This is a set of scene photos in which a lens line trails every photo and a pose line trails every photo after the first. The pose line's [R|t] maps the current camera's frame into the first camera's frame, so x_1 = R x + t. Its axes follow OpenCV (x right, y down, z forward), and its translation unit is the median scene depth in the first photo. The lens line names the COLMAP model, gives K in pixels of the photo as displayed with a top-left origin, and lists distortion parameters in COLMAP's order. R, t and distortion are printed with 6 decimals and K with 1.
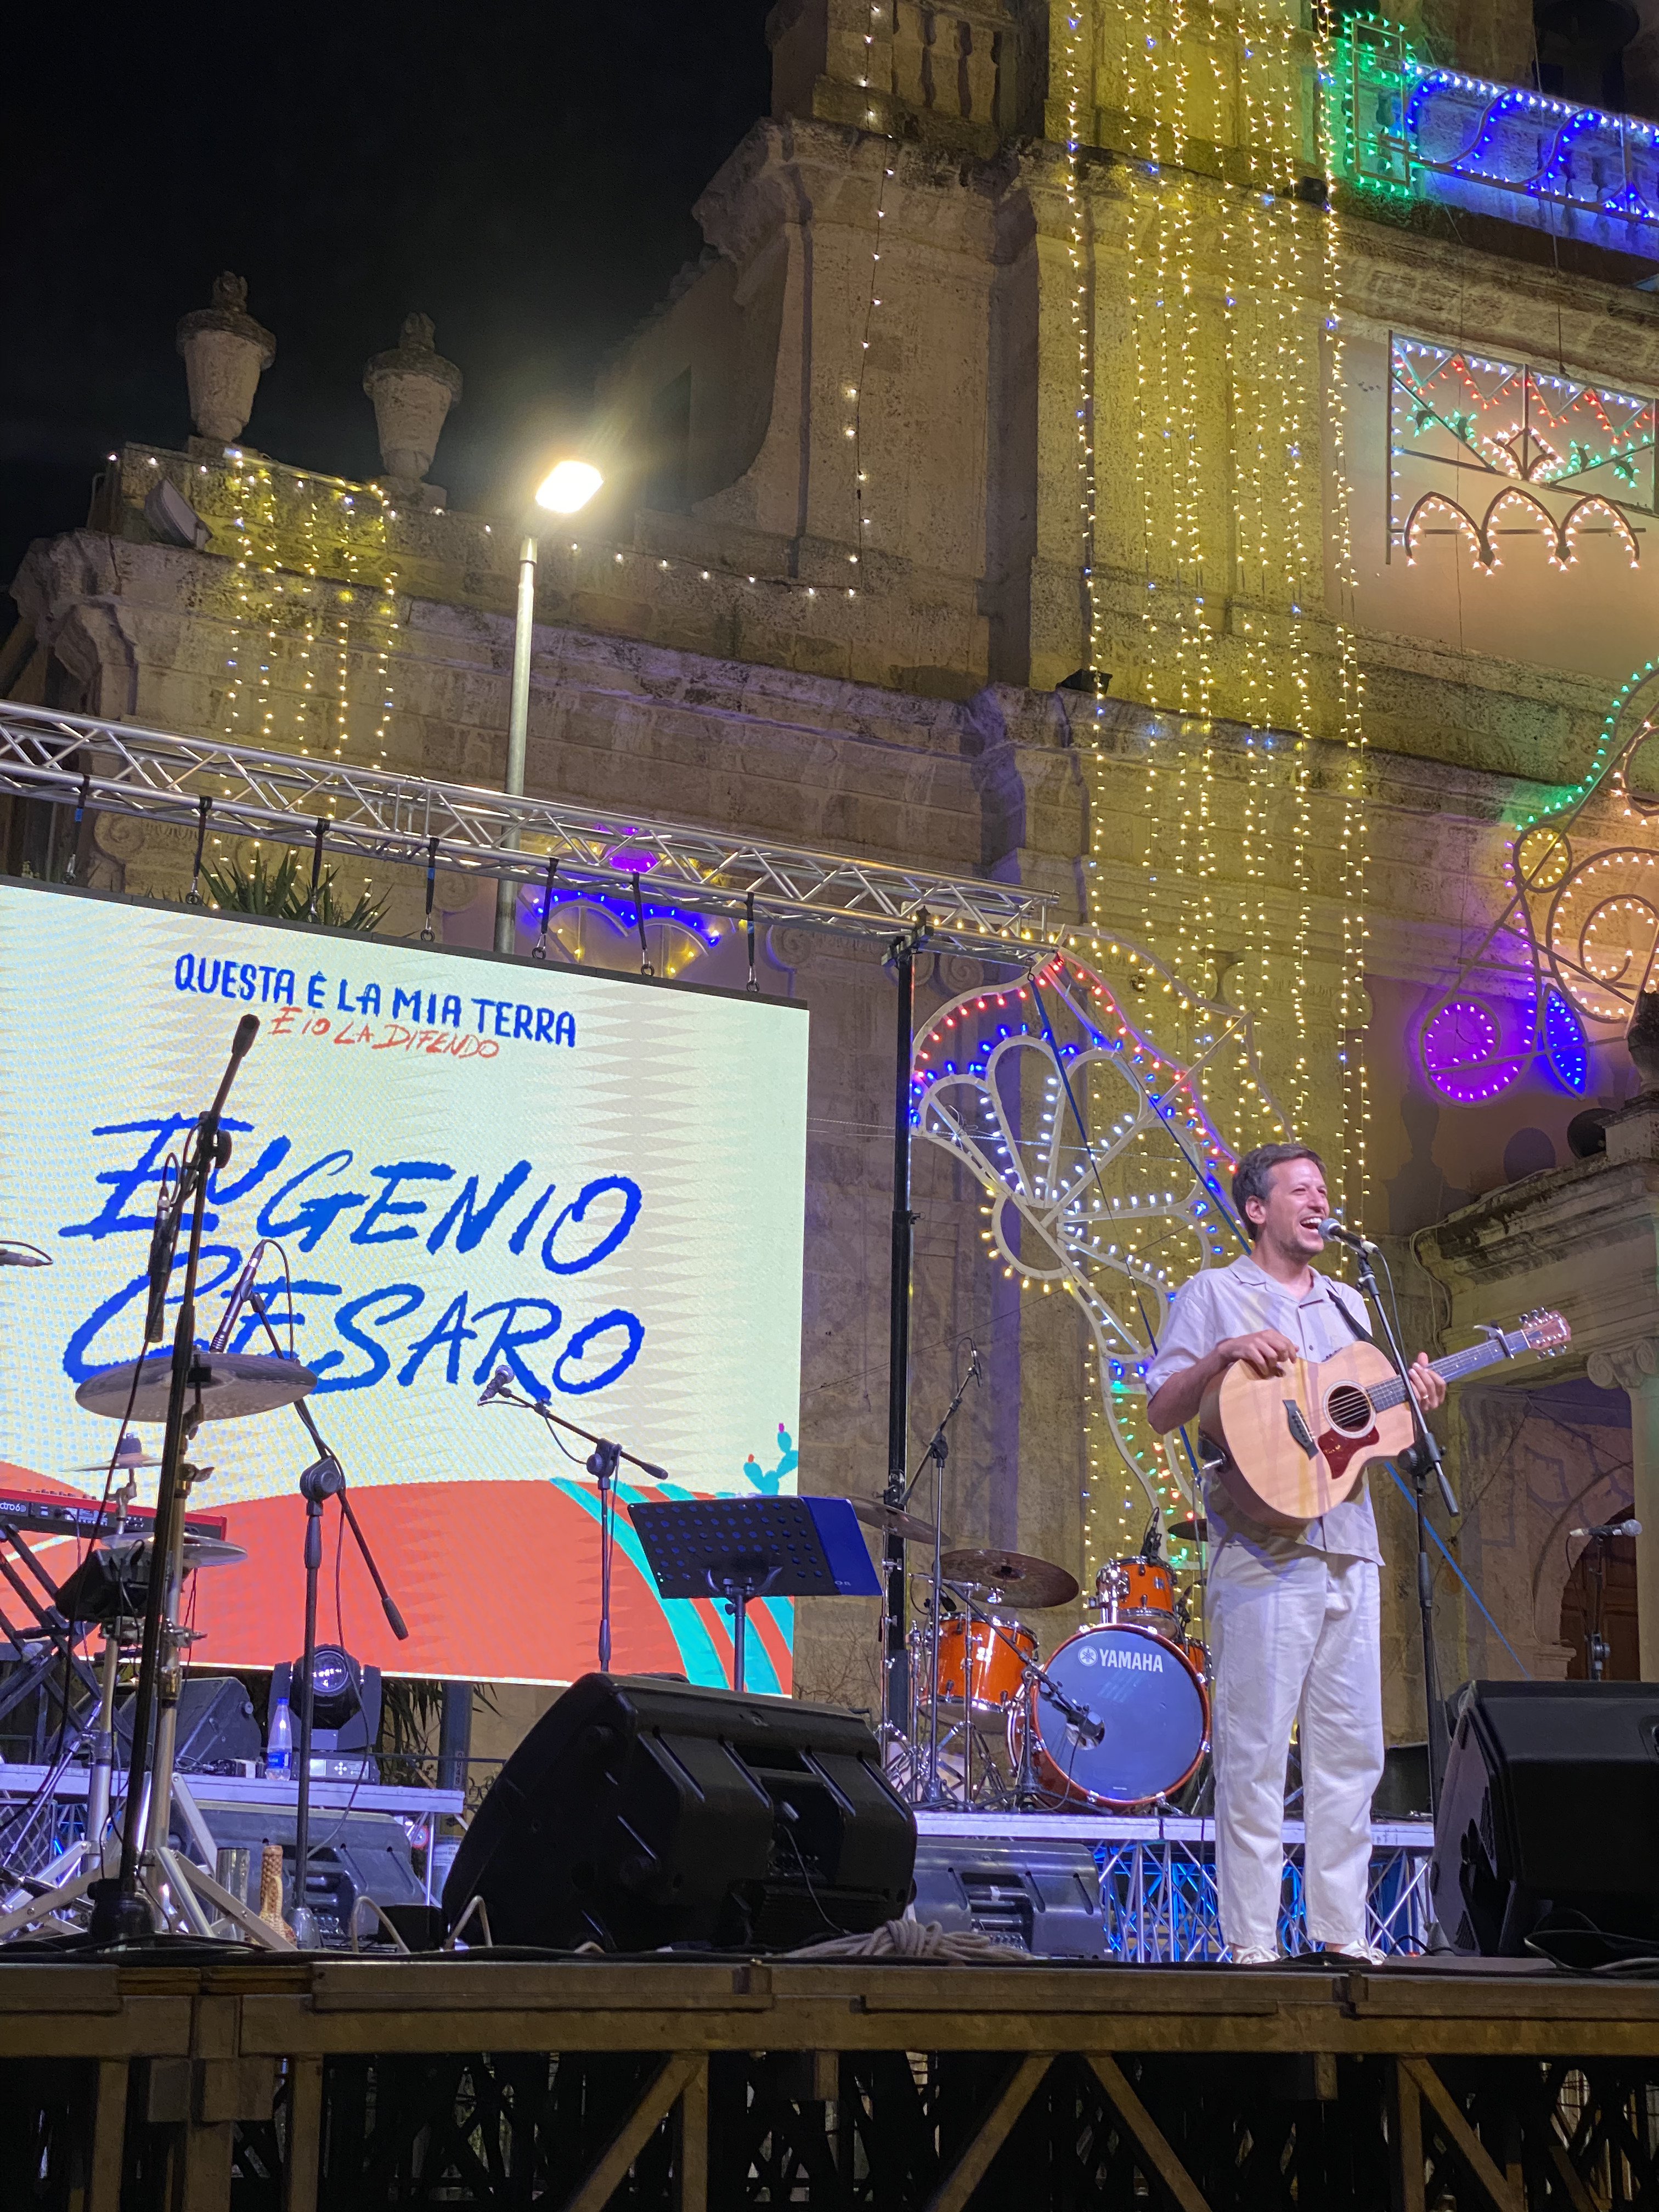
lens RADIAL K [[3263.9, 0, 823.2], [0, 3263.9, 1104.4], [0, 0, 1]] dist [0.113310, 0.064245]
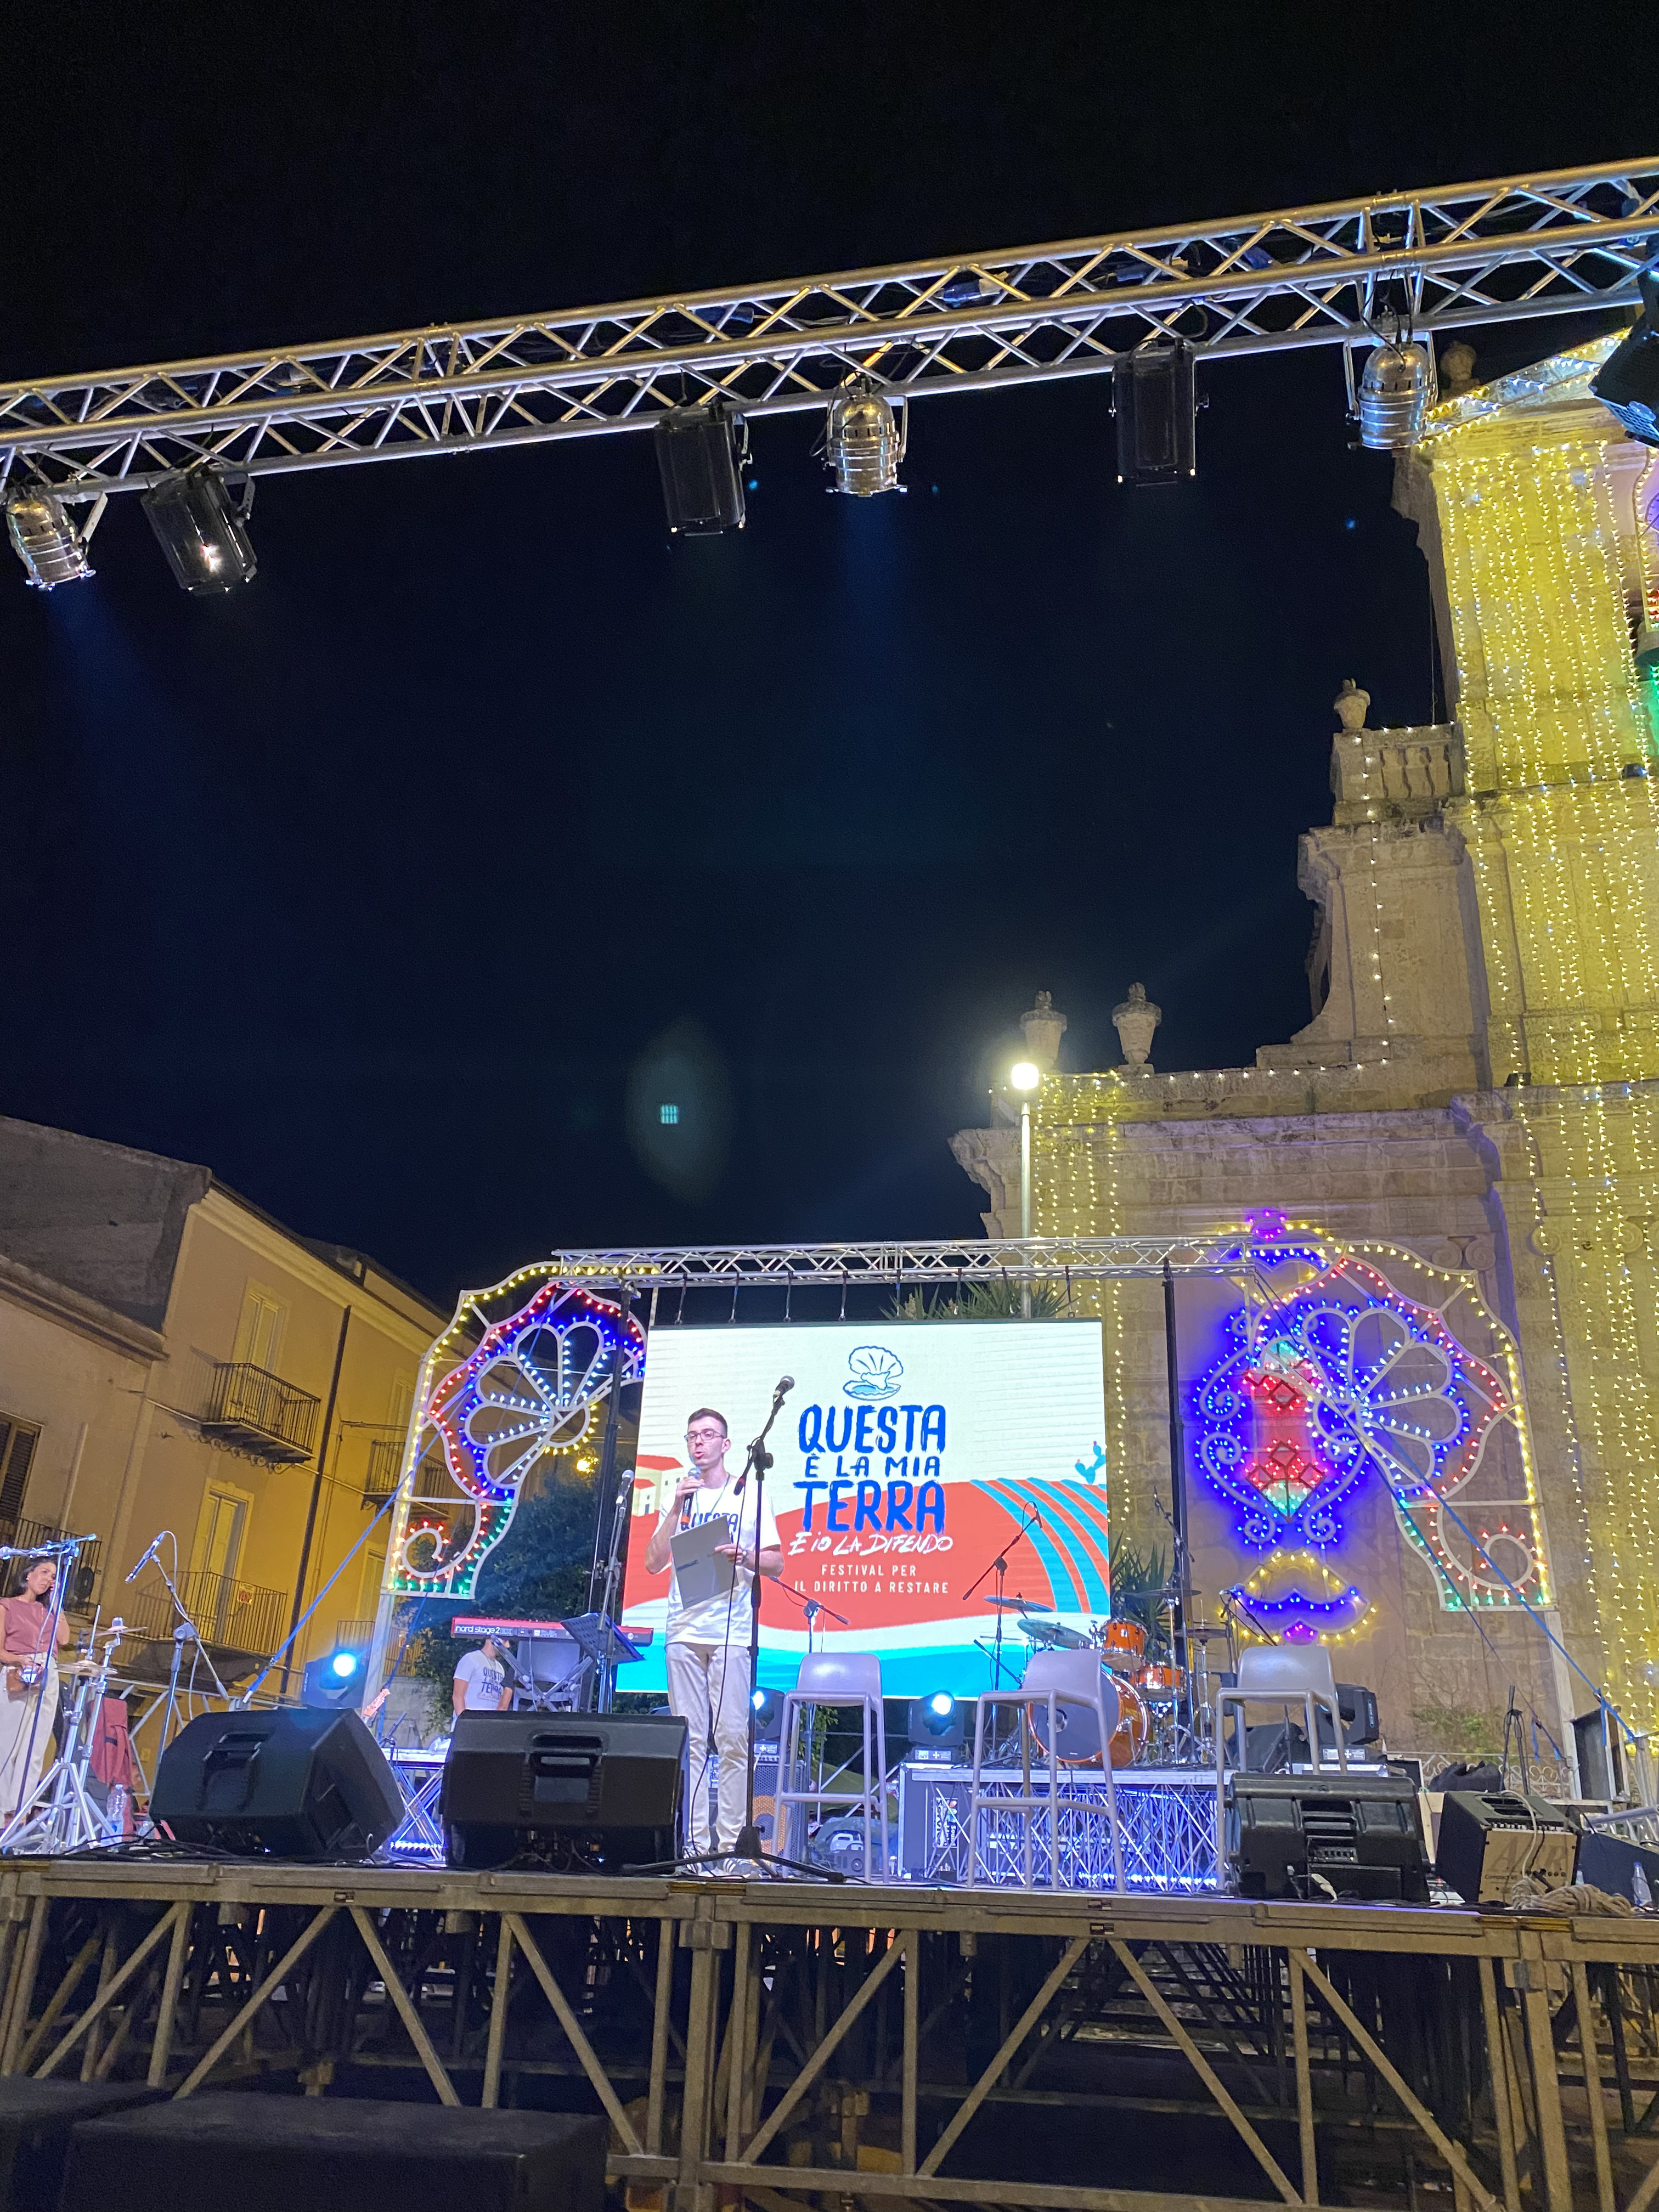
lens RADIAL K [[1653.7, 0, 852.7], [0, 1653.7, 1097.5], [0, 0, 1]] dist [0.176007, -0.489720]
pose [[0.809279, -0.228857, -0.541010, 0.289838], [0.136502, 0.969041, -0.205732, 0.016270], [0.571345, 0.092646, 0.815464, 0.073631]]
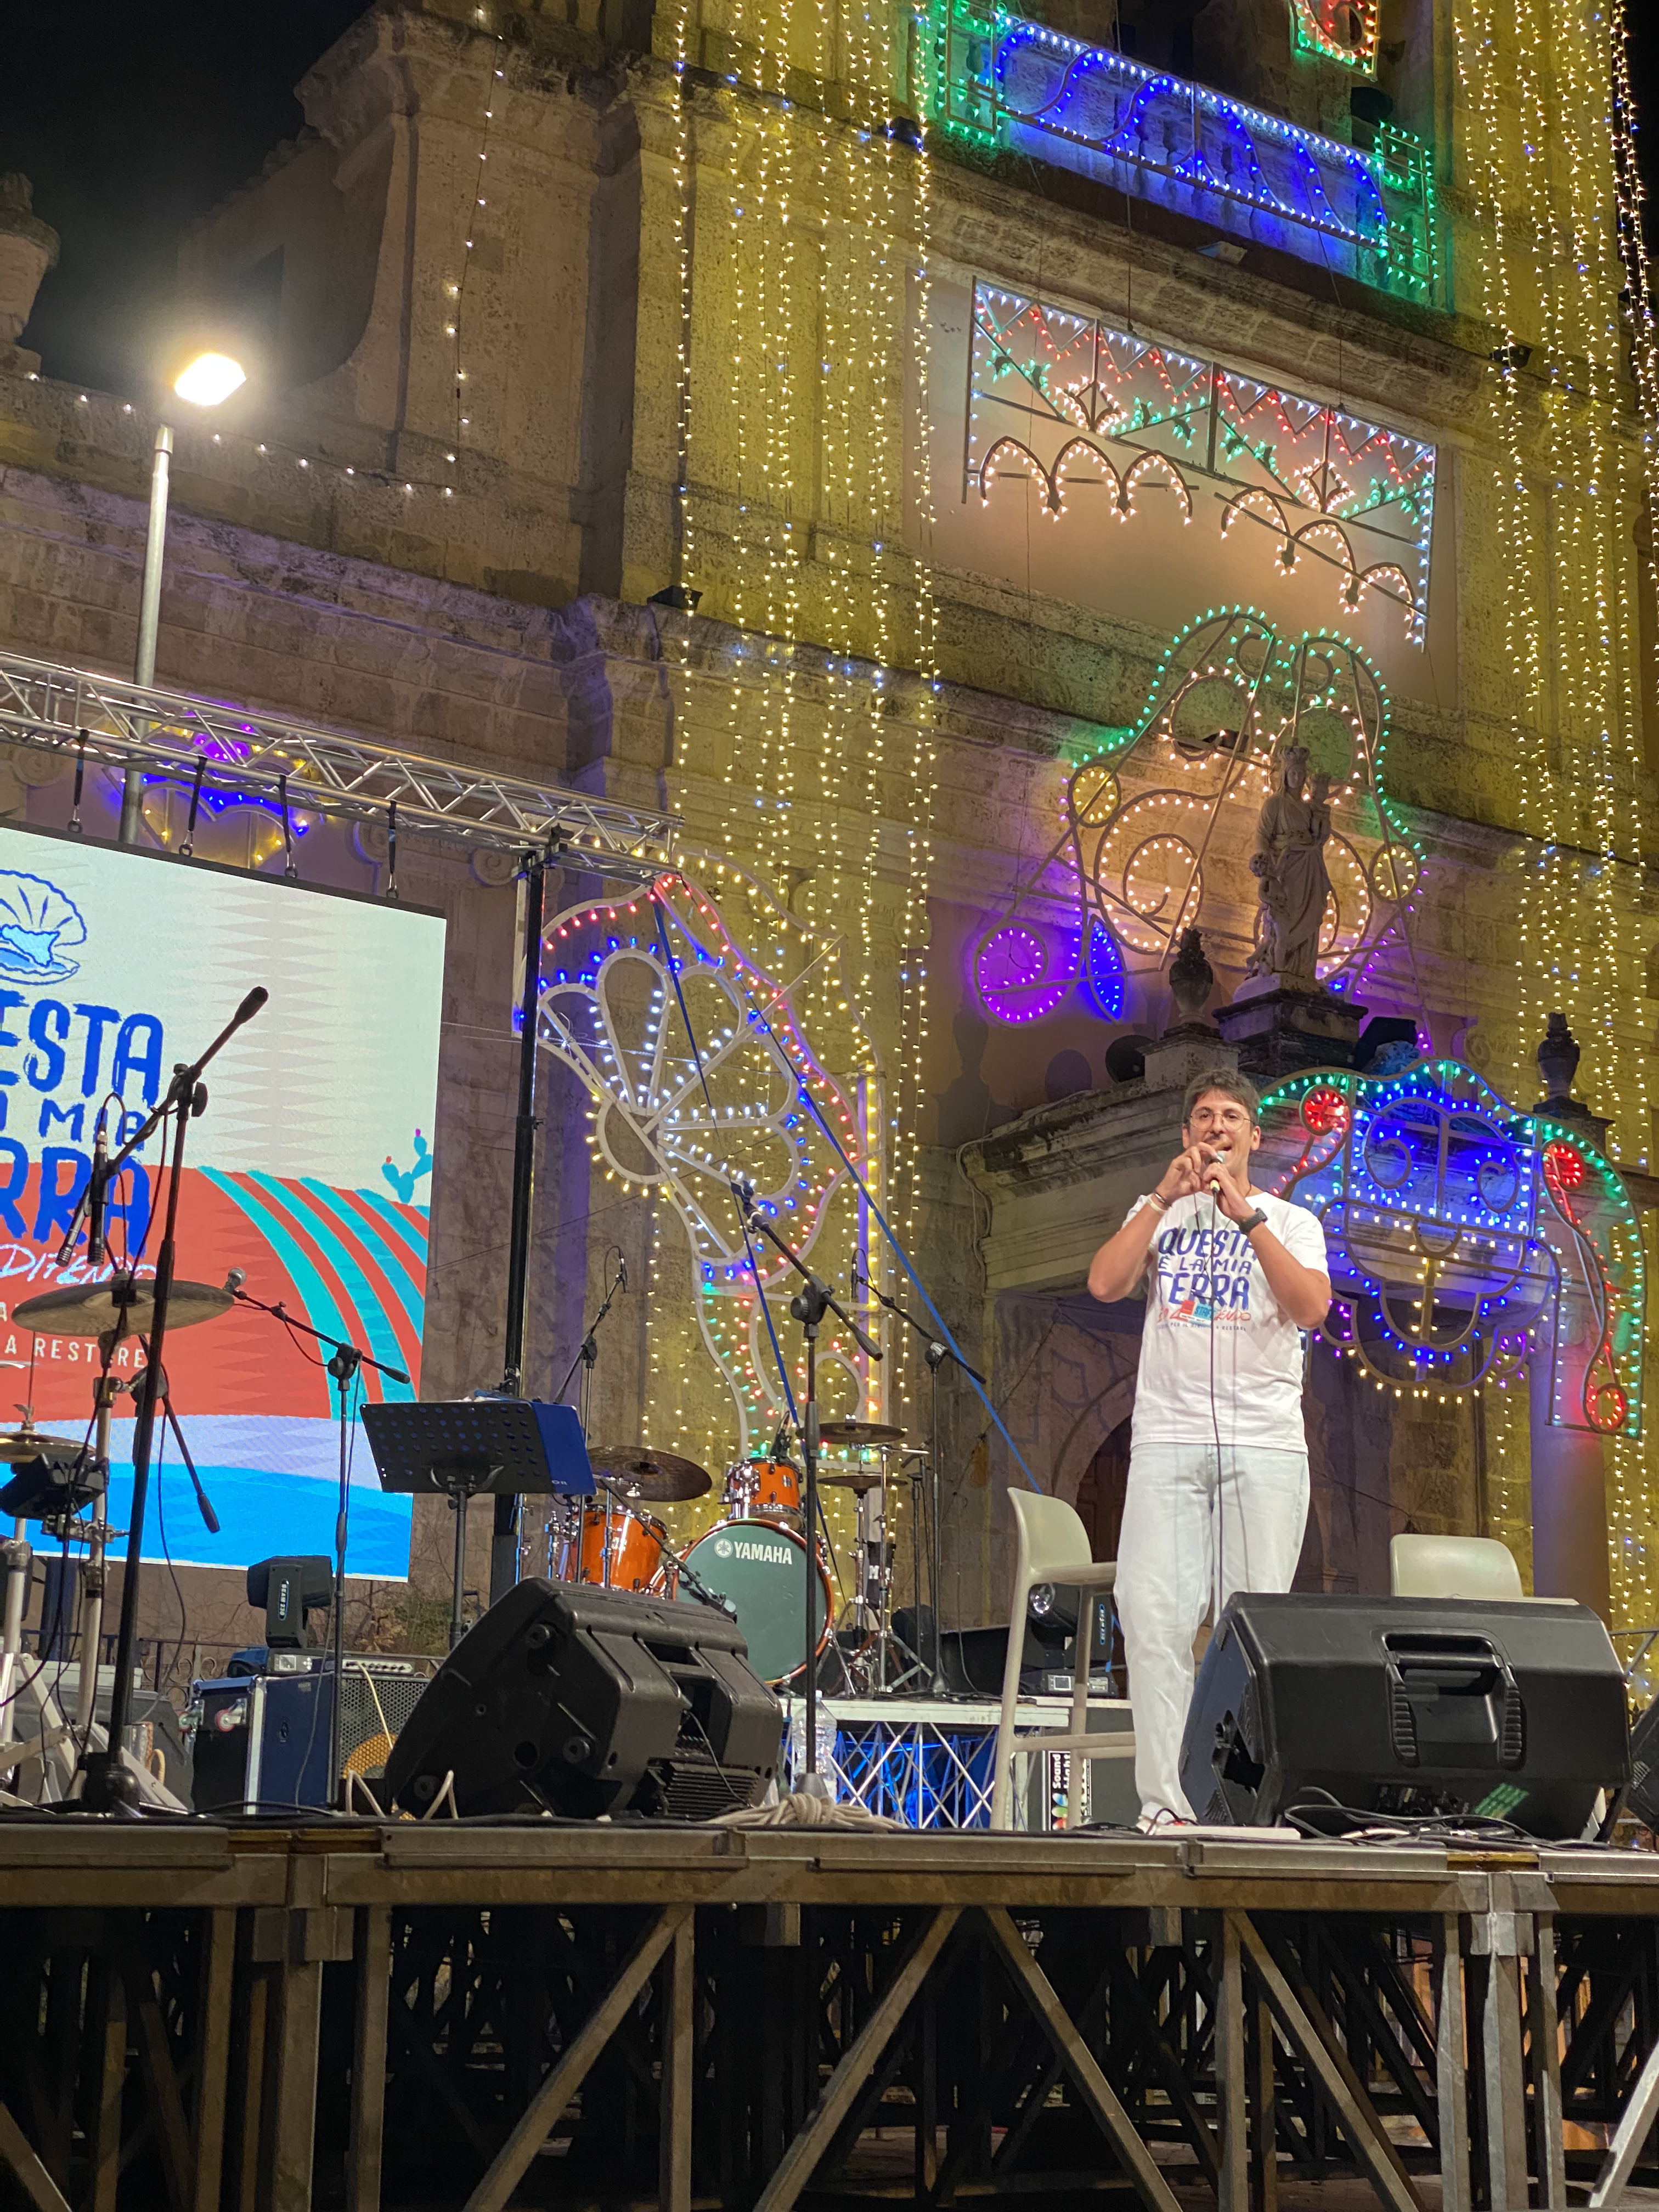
lens RADIAL K [[3253.3, 0, 829.5], [0, 3253.3, 1106.0], [0, 0, 1]] dist [0.131195, -0.064983]
pose [[0.986089, 0.042313, 0.160744, -0.031838], [-0.048230, 0.998288, 0.033088, -0.006460], [-0.159069, -0.040380, 0.986441, -0.025592]]
